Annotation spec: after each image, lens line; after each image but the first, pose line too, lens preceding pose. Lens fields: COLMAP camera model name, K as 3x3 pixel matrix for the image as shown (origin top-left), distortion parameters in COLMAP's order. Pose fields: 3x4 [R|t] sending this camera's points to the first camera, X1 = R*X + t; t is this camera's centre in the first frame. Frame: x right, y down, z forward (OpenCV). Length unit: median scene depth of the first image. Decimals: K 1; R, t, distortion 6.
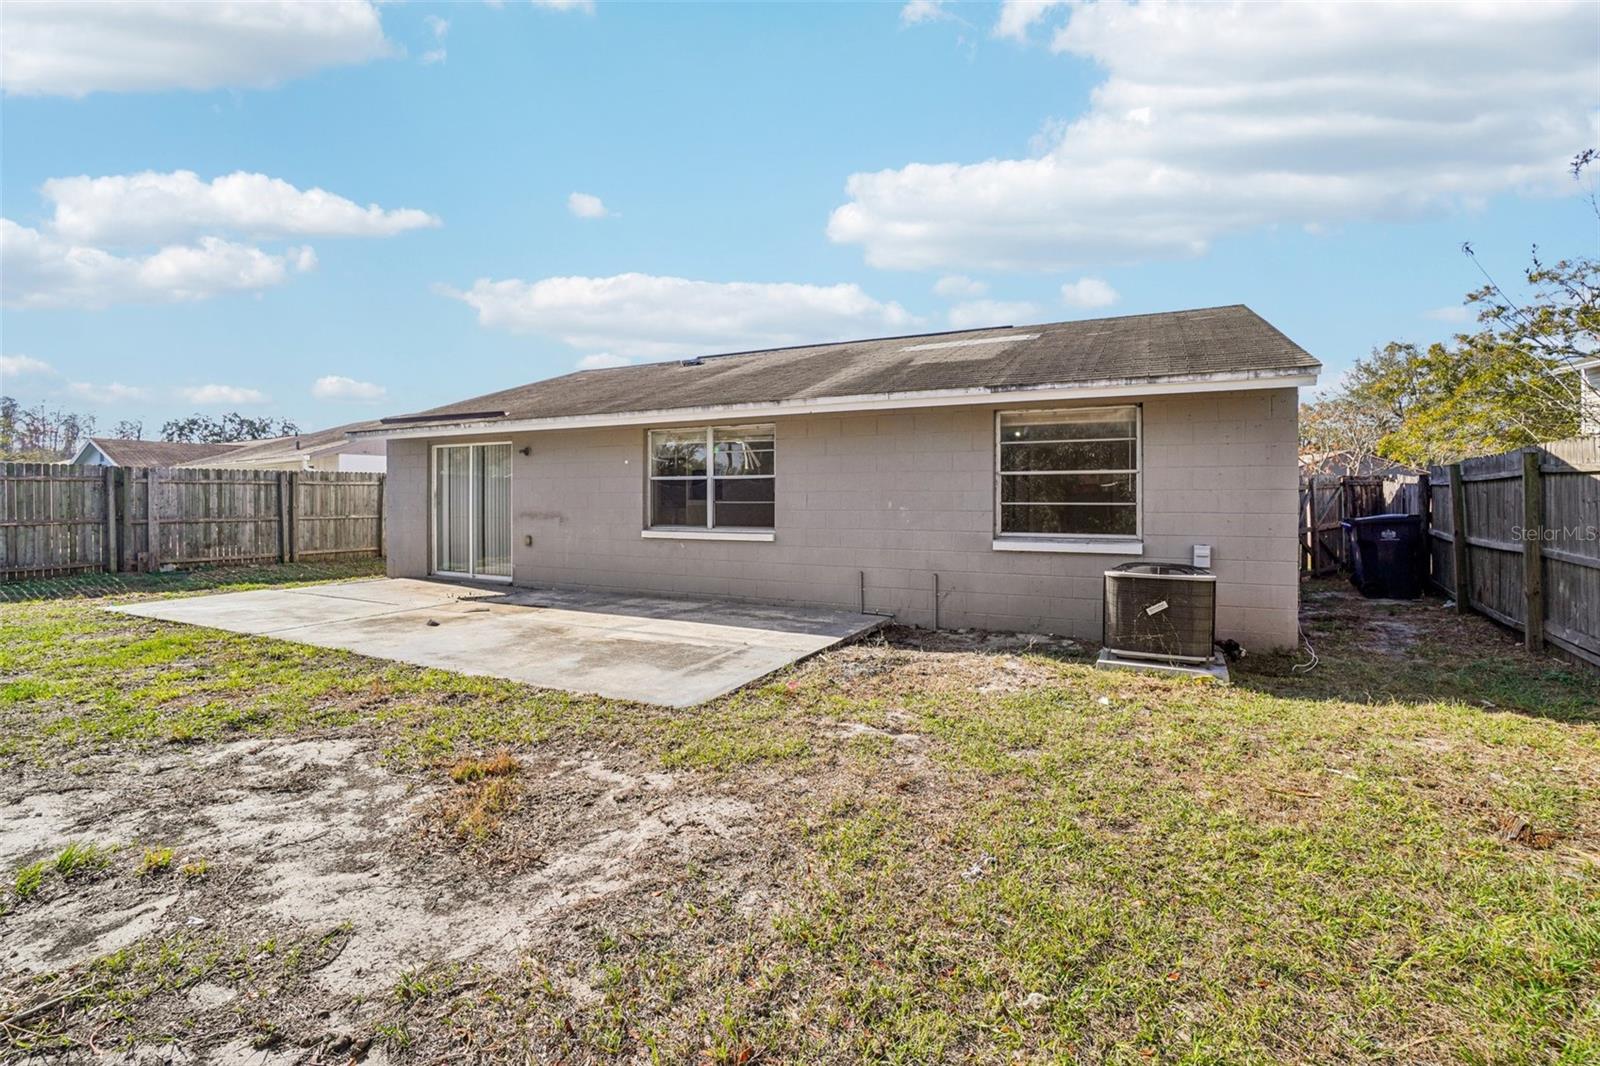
lens RADIAL K [[721.0, 0, 760.9], [0, 721.0, 499.9], [0, 0, 1]] dist [-0.031912, 0.013919]
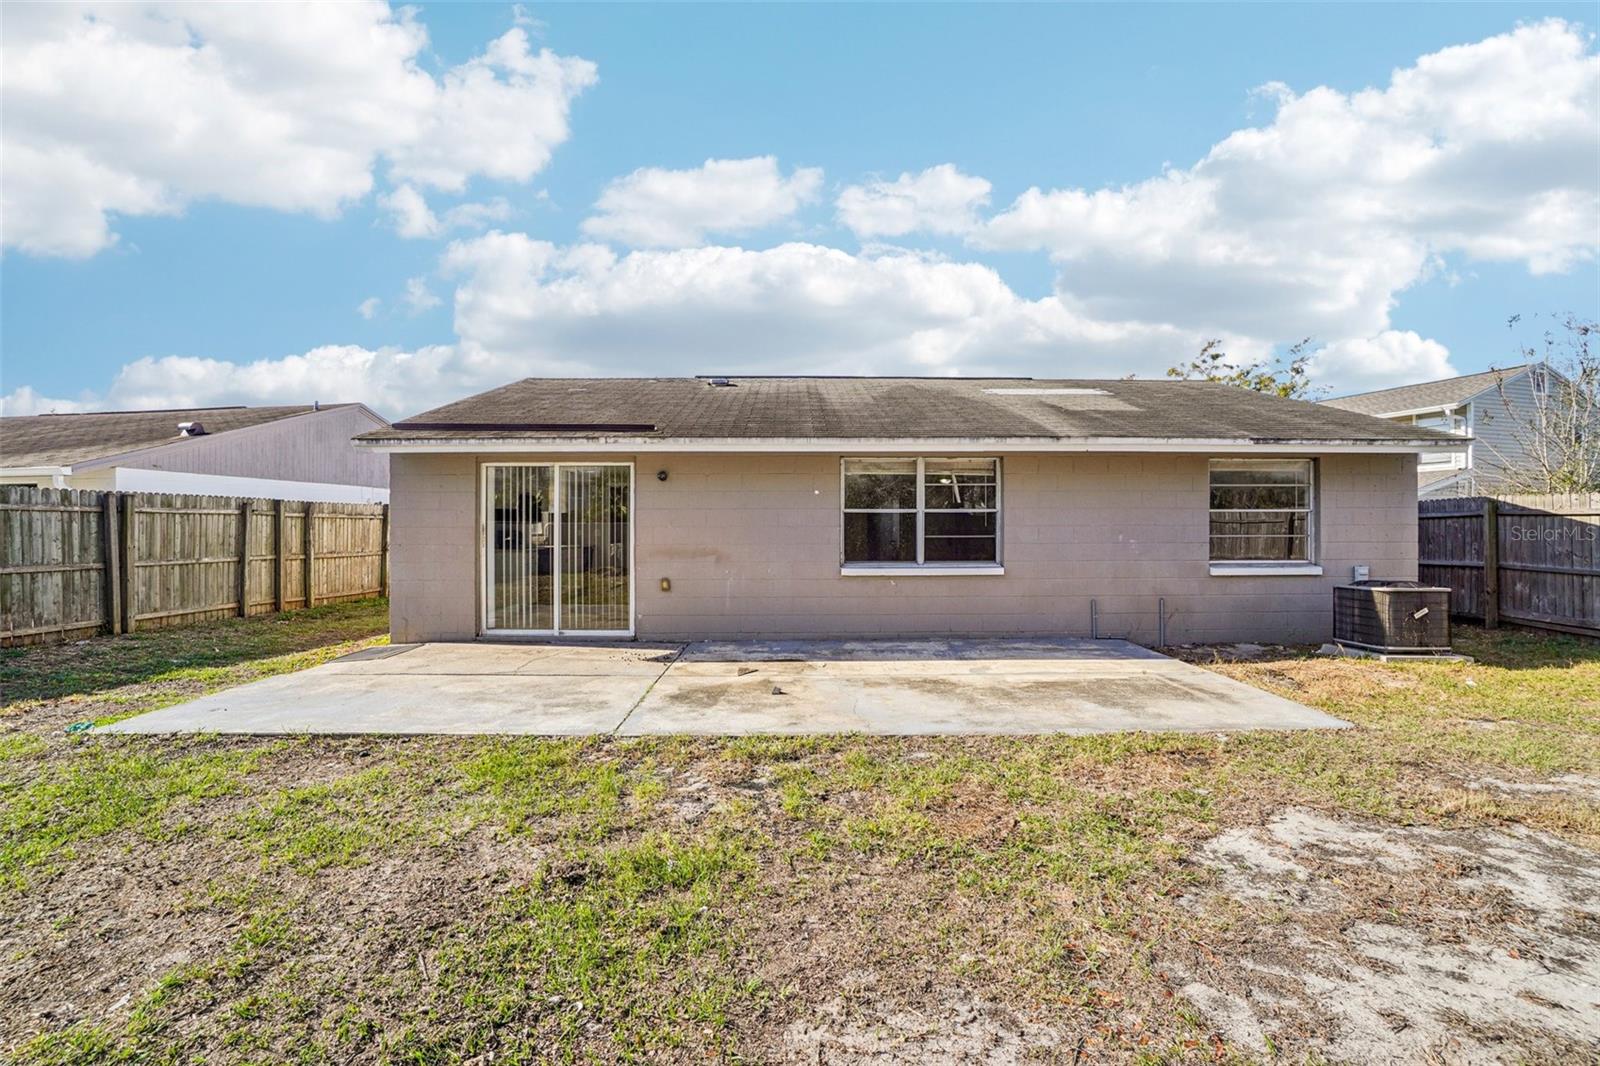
lens RADIAL K [[721.0, 0, 800.2], [0, 721.0, 527.1], [0, 0, 1]] dist [-0.031912, 0.013919]
pose [[0.880069, -0.000050, 0.474846, -0.648871], [0.003251, 0.999977, -0.005920, -0.004065], [-0.474835, 0.006754, 0.880049, 0.220791]]
